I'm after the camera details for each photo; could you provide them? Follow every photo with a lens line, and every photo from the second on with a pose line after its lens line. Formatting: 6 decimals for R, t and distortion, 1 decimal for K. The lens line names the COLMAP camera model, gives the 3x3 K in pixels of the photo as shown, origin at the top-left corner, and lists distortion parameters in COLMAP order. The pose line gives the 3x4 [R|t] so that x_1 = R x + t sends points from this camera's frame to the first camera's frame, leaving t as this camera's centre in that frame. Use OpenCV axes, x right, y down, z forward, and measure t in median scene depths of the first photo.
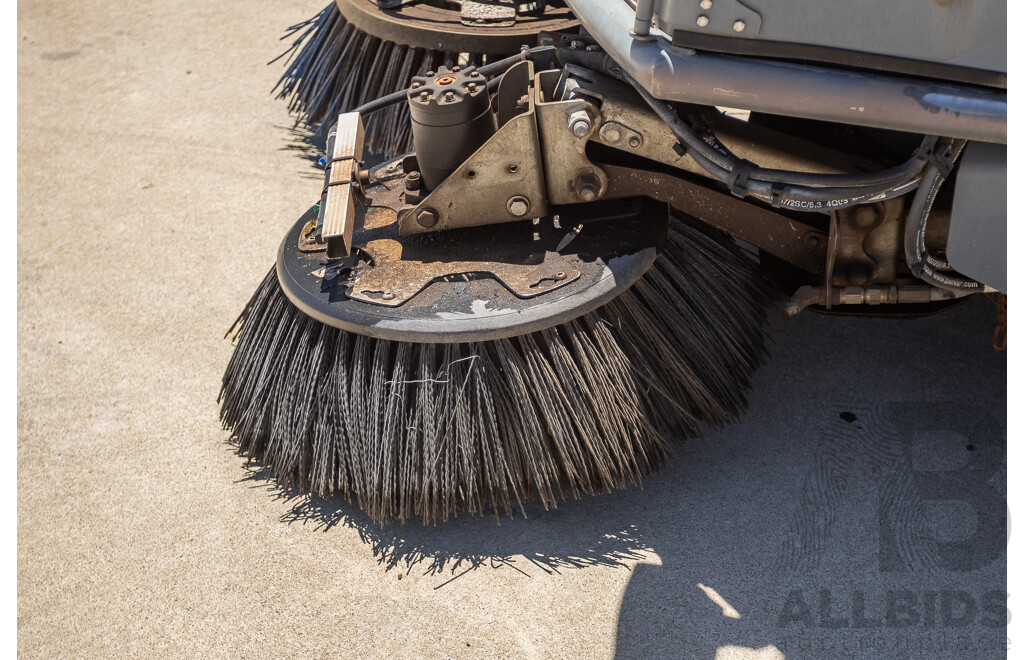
lens RADIAL K [[1770.3, 0, 516.0], [0, 1770.3, 324.1], [0, 0, 1]] dist [-0.044592, 0.000000]
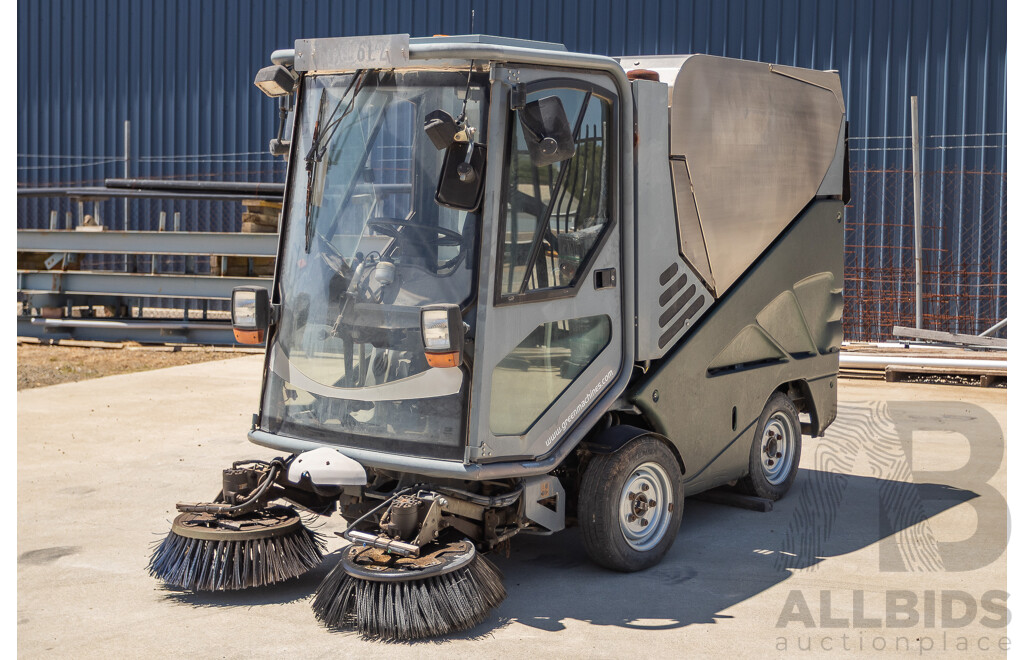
lens RADIAL K [[1528.8, 0, 510.5], [0, 1528.8, 338.1], [0, 0, 1]] dist [-0.025005, 0.000000]
pose [[0.501515, -0.083878, 0.861073, -2.244432], [0.446150, 0.877812, -0.174343, 0.161809], [-0.741237, 0.471604, 0.477658, -0.546631]]
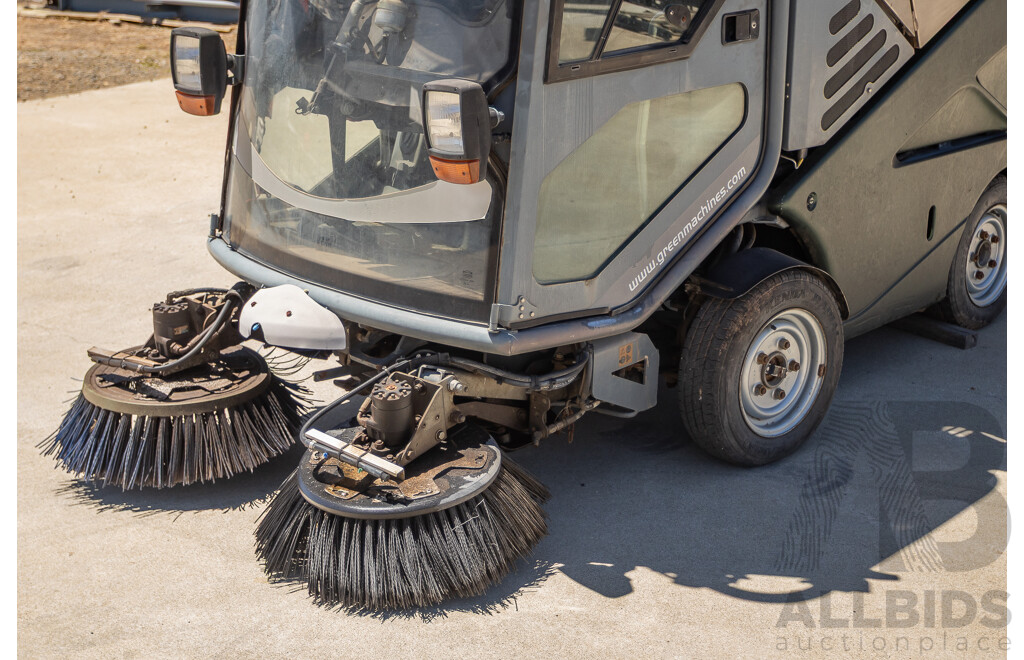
lens RADIAL K [[1528.8, 0, 513.0], [0, 1528.8, 324.8], [0, 0, 1]] dist [-0.025005, 0.000000]
pose [[0.610556, -0.236416, 0.755863, -1.256260], [0.397900, 0.916774, -0.034663, -0.089675], [-0.684760, 0.321922, 0.653812, -0.241736]]
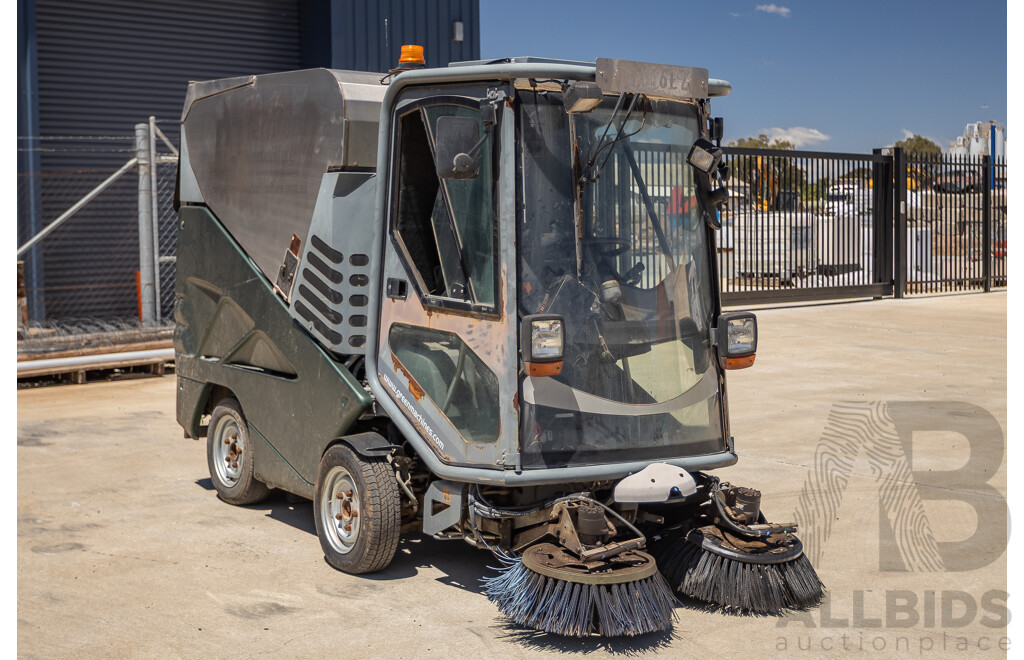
lens RADIAL K [[1528.8, 0, 512.5], [0, 1528.8, 333.3], [0, 0, 1]] dist [-0.025005, 0.000000]
pose [[-0.643324, -0.076615, 0.761751, -2.006793], [0.386559, 0.826331, 0.409572, -1.803332], [-0.660838, 0.557949, -0.501982, 2.654950]]
